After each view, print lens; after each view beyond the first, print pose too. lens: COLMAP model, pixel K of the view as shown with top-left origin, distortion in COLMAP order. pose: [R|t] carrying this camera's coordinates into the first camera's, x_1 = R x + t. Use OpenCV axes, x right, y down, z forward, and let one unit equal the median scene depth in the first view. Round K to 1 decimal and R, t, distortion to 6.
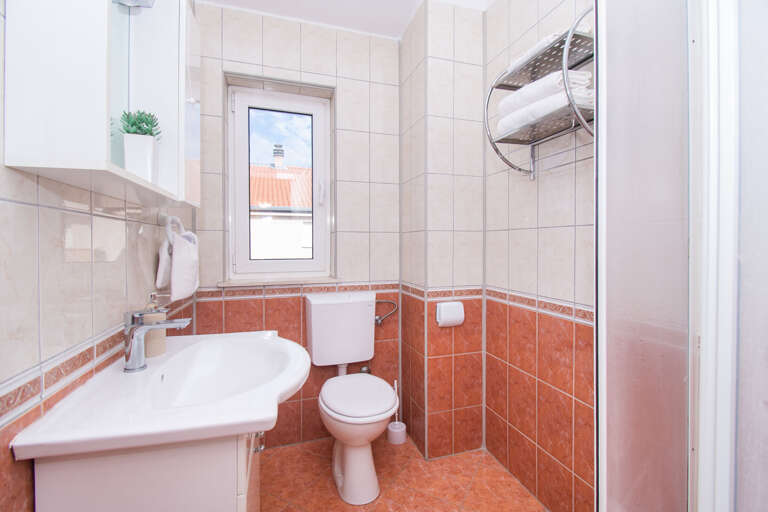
lens RADIAL K [[356.3, 0, 394.8], [0, 356.3, 235.4], [0, 0, 1]] dist [0.000680, -0.017141]
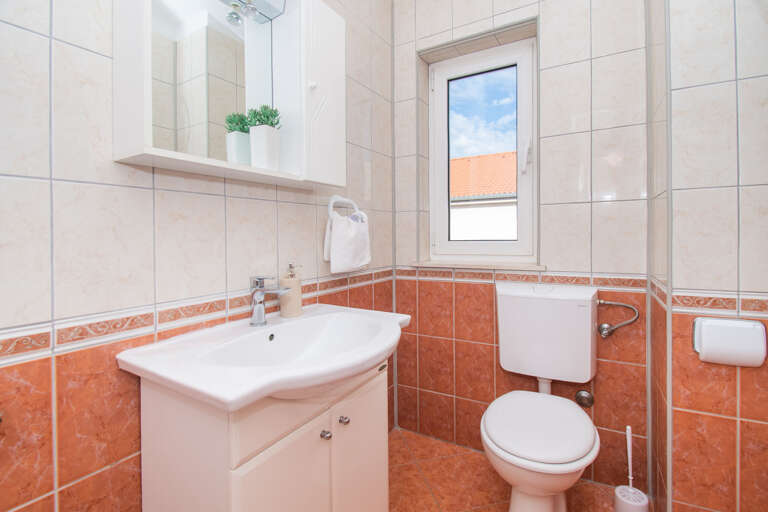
lens RADIAL K [[356.3, 0, 394.8], [0, 356.3, 235.4], [0, 0, 1]] dist [0.000680, -0.017141]
pose [[0.650572, -0.009369, -0.759387, 0.232778], [0.031775, 0.999384, 0.014892, 0.037276], [0.758780, -0.033818, 0.650469, 0.284939]]
